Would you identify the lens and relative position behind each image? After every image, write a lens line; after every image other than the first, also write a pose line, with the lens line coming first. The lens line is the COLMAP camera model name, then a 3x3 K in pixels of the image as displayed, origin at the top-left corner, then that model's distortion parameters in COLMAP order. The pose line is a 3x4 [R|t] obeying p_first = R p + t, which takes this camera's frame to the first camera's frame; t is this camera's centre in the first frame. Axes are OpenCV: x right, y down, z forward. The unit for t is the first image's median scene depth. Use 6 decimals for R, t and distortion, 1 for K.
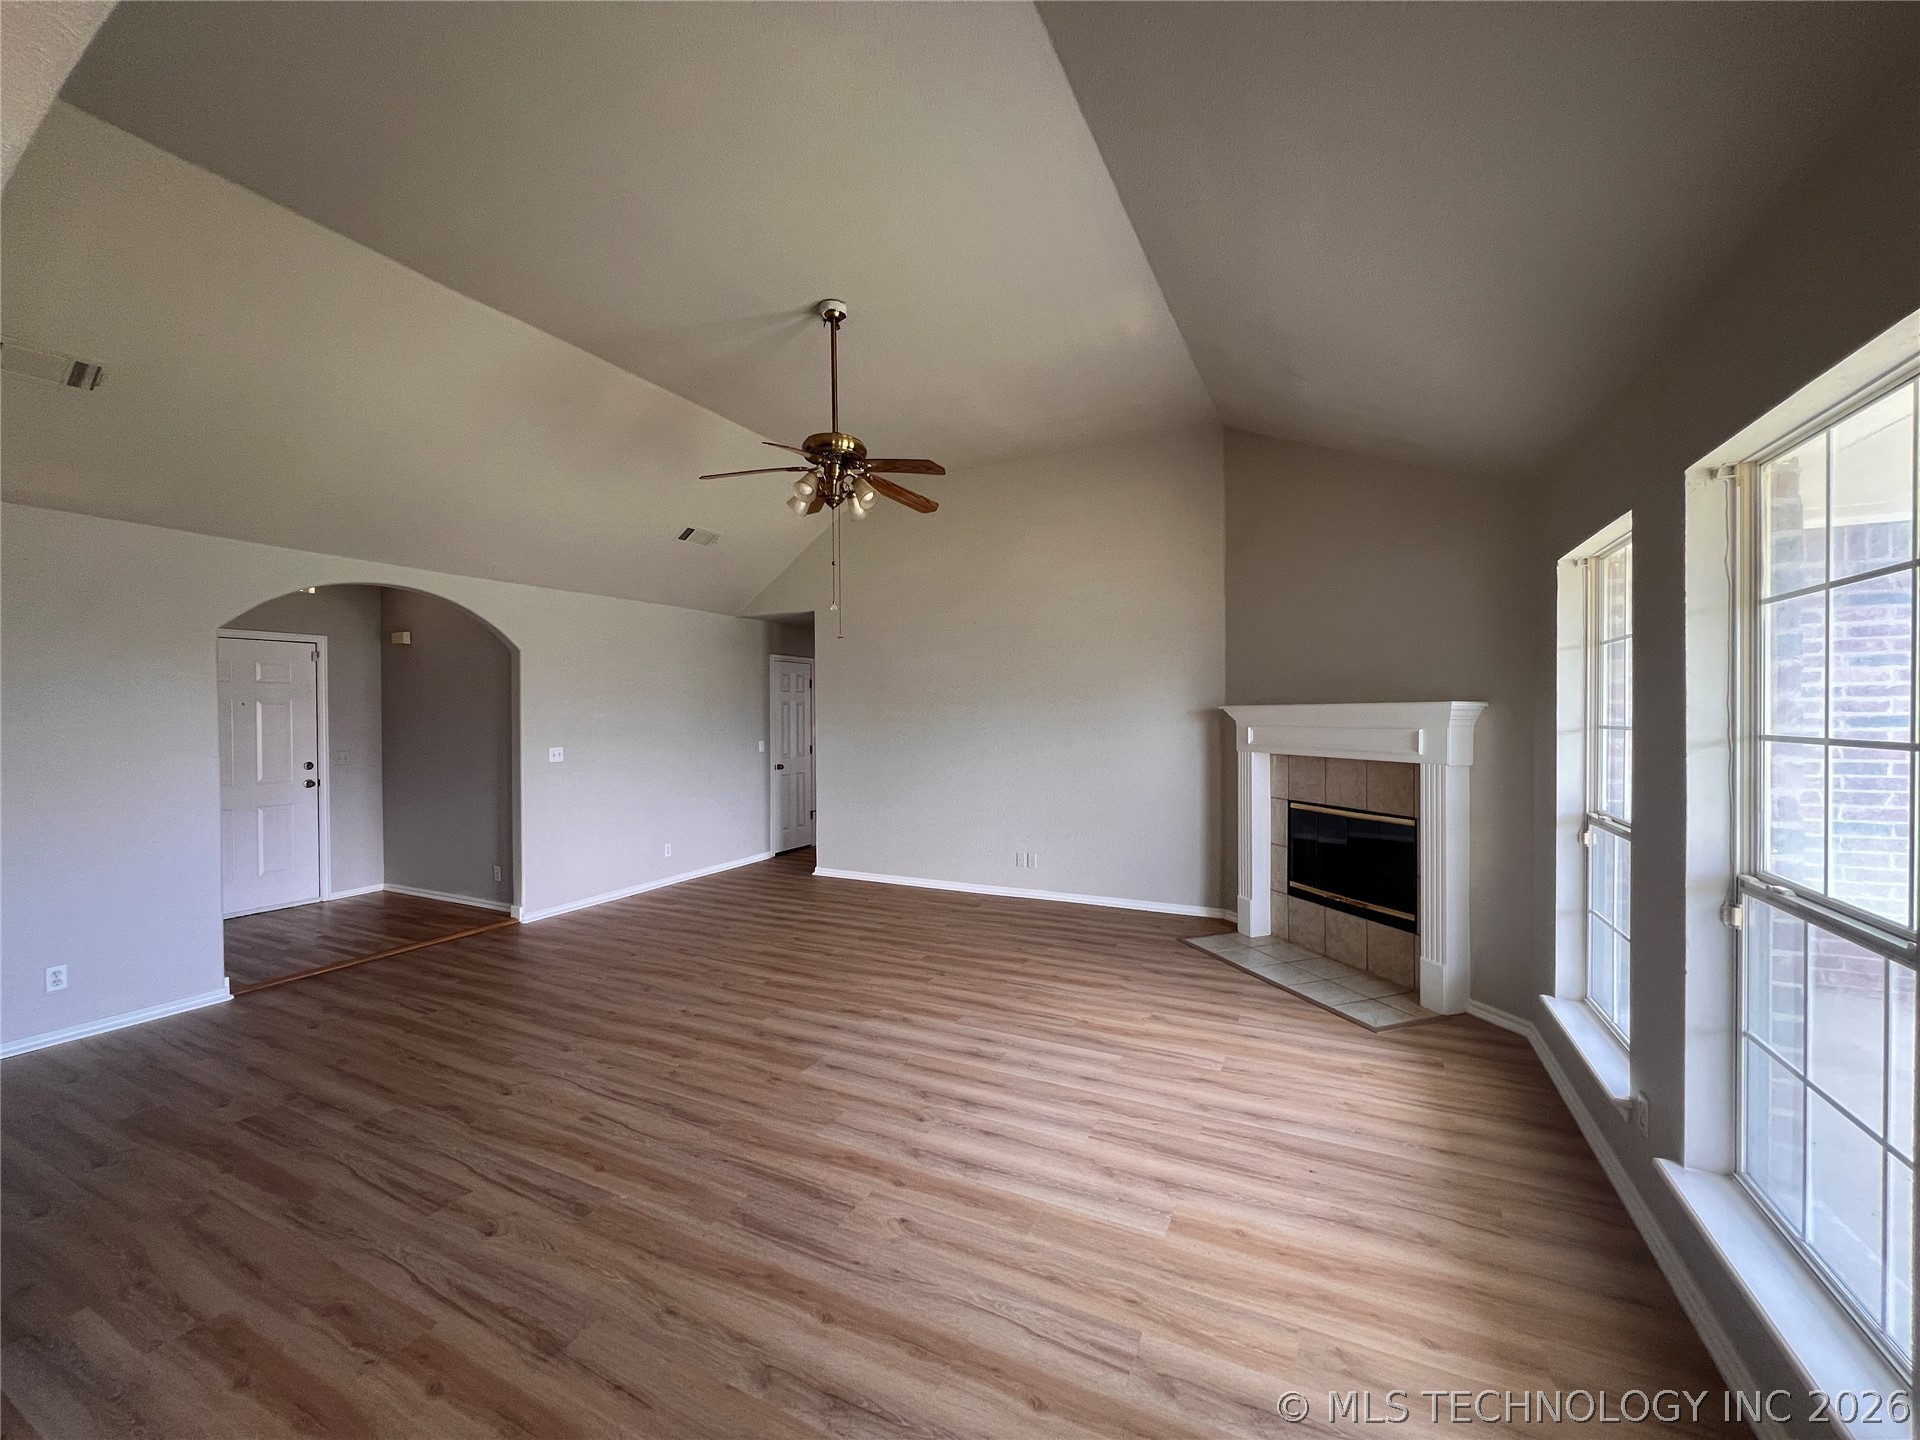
lens RADIAL K [[770.9, 0, 960.0], [0, 770.9, 720.0], [0, 0, 1]] dist [0.000049, 0.000048]
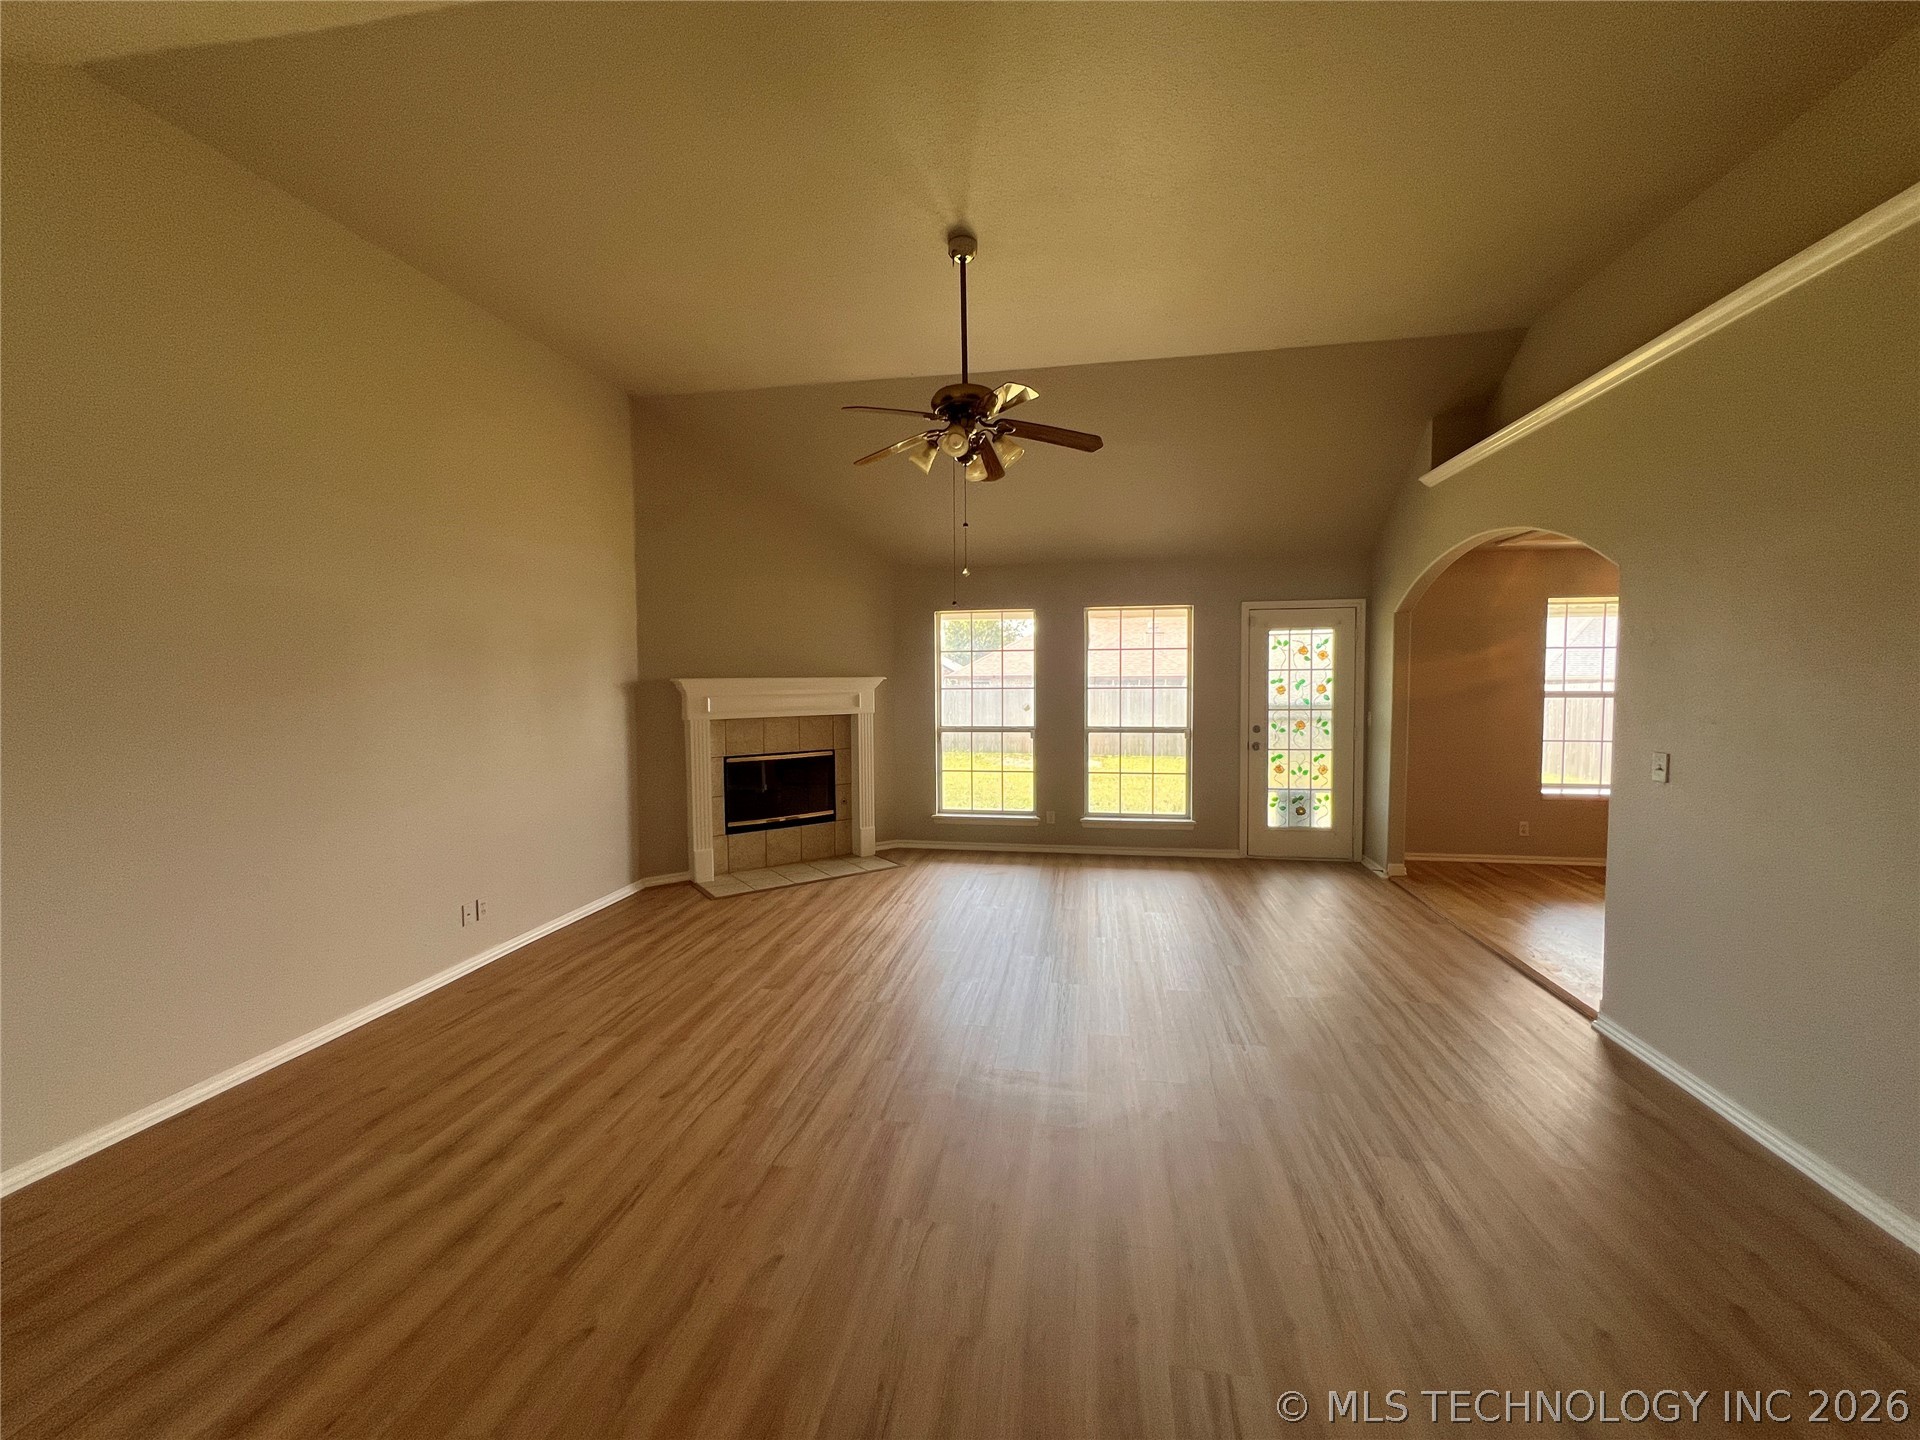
lens RADIAL K [[770.9, 0, 960.0], [0, 770.9, 720.0], [0, 0, 1]] dist [0.000049, 0.000048]
pose [[-0.292723, -0.047040, 0.955040, -0.813299], [0.020311, 0.998258, 0.055394, -0.012789], [-0.955982, 0.035613, -0.291257, 0.976245]]
